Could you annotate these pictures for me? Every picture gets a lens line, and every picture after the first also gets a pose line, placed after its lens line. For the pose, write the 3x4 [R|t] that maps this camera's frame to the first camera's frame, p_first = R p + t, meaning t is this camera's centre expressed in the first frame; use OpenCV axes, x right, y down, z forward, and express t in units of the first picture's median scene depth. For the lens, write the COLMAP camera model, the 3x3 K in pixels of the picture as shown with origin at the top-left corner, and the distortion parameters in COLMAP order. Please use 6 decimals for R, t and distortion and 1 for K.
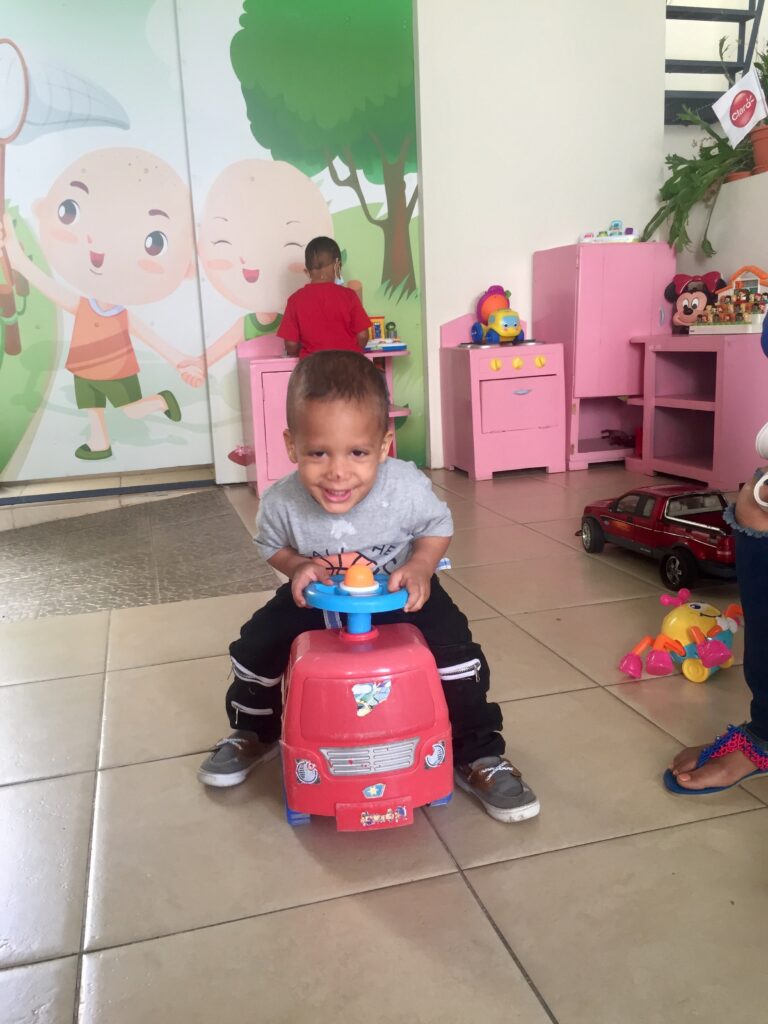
lens RADIAL K [[876.6, 0, 382.8], [0, 876.6, 515.6], [0, 0, 1]] dist [0.063312, -0.090919]
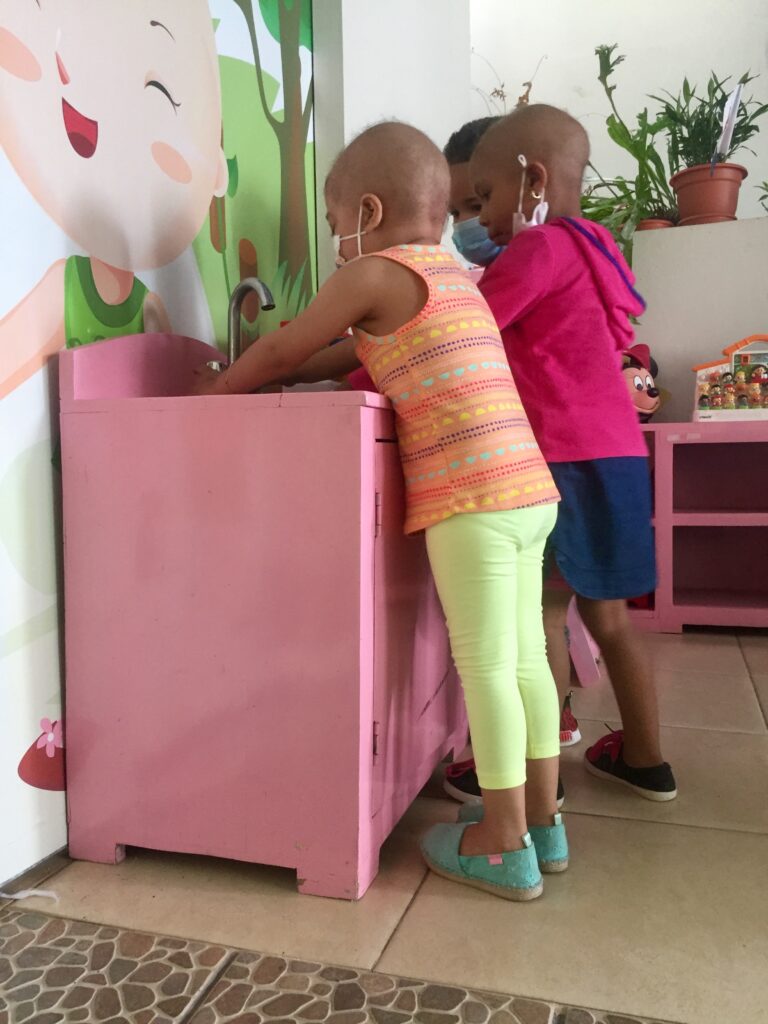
lens RADIAL K [[876.6, 0, 383.9], [0, 876.6, 515.0], [0, 0, 1]] dist [0.063312, -0.090919]
pose [[0.556912, -0.017705, 0.830383, -0.362235], [0.153736, 0.984695, -0.082110, -0.113168], [-0.816220, 0.173388, 0.551110, 0.823615]]
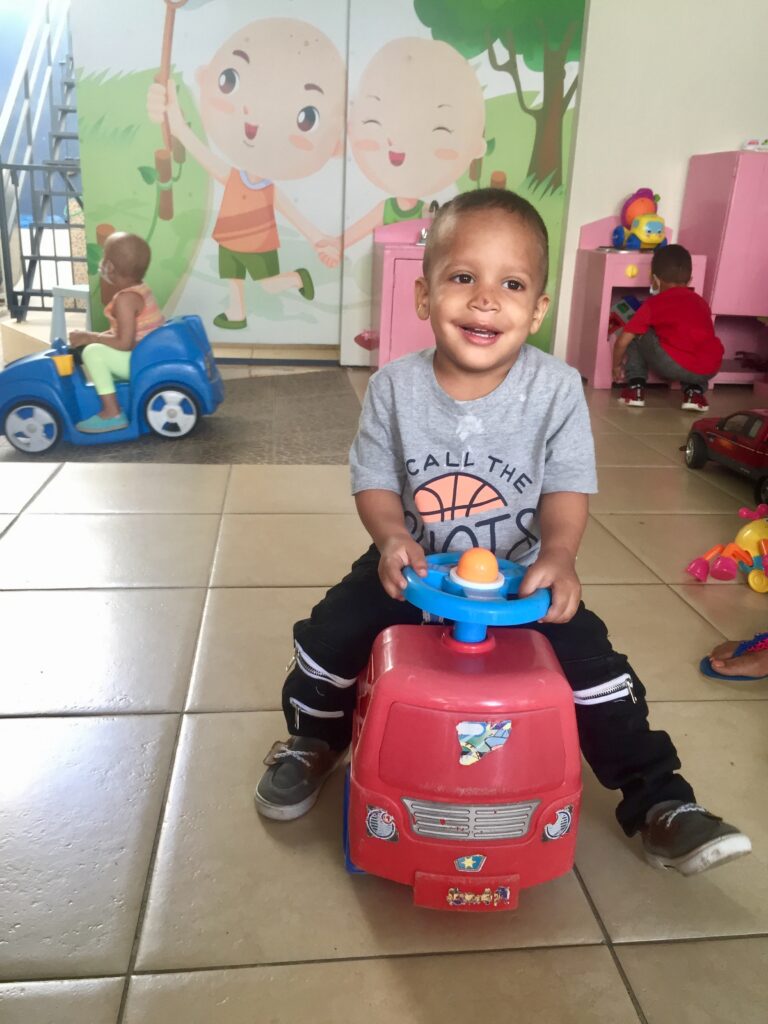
lens RADIAL K [[876.6, 0, 381.1], [0, 876.6, 512.7], [0, 0, 1]] dist [0.063312, -0.090919]
pose [[0.983507, 0.128978, -0.126800, 0.013213], [-0.114087, 0.986386, 0.118431, 0.008713], [0.140349, -0.102011, 0.984833, -0.036664]]
